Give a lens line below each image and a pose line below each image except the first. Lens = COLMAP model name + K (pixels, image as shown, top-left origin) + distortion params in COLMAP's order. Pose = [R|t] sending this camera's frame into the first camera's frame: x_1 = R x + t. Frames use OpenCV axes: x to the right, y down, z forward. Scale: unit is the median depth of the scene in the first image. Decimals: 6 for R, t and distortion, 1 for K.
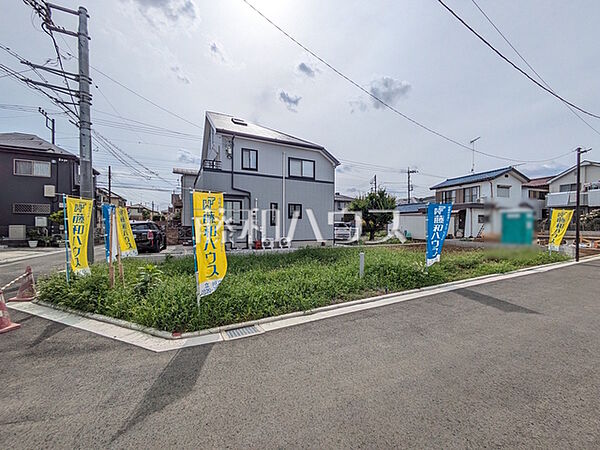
lens RADIAL K [[239.8, 0, 300.0], [0, 239.8, 225.0], [0, 0, 1]] dist [0.000173, -0.000014]
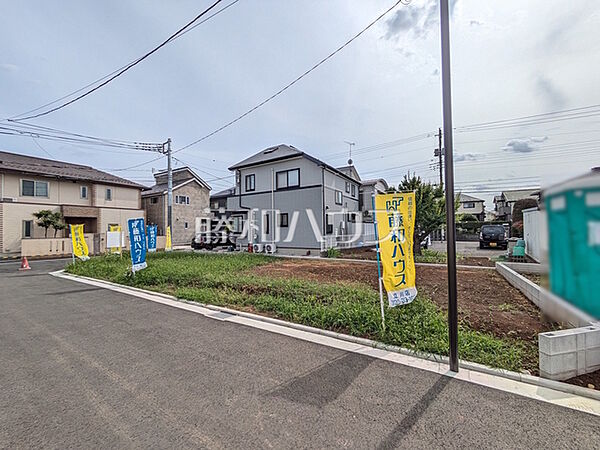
lens RADIAL K [[237.6, 0, 300.0], [0, 237.6, 225.0], [0, 0, 1]] dist [0.000723, 0.000550]
pose [[0.510848, -0.031051, -0.859110, 0.899246], [0.010714, 0.999500, -0.029754, -0.003935], [0.859604, 0.005995, 0.510925, 0.506157]]
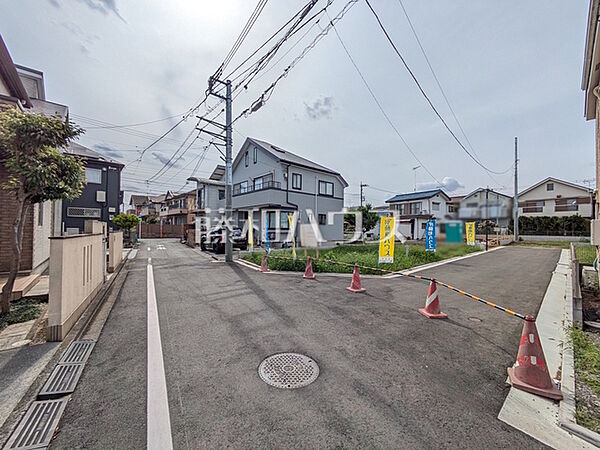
lens RADIAL K [[239.8, 0, 300.0], [0, 239.8, 225.0], [0, 0, 1]] dist [0.000173, -0.000014]
pose [[0.968800, 0.012166, 0.247547, -0.464313], [-0.008362, 0.999830, -0.016412, -0.002435], [-0.247705, 0.013830, 0.968737, -0.284953]]
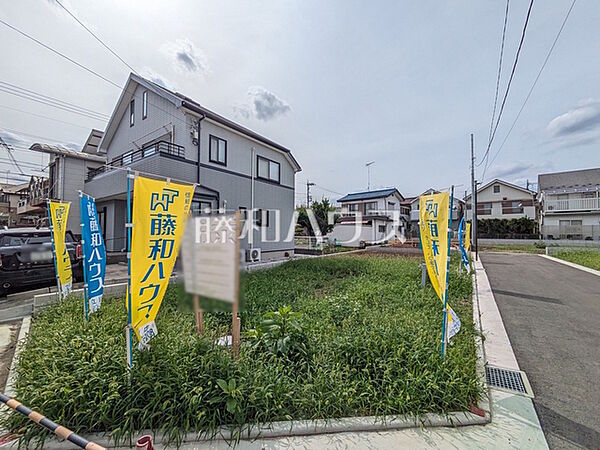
lens RADIAL K [[243.1, 0, 300.0], [0, 243.1, 225.0], [0, 0, 1]] dist [-0.000085, 0.000100]
pose [[0.884363, 0.019120, 0.466409, -0.298878], [-0.004910, 0.999487, -0.031662, -0.004011], [-0.466775, 0.025710, 0.884002, 0.152946]]
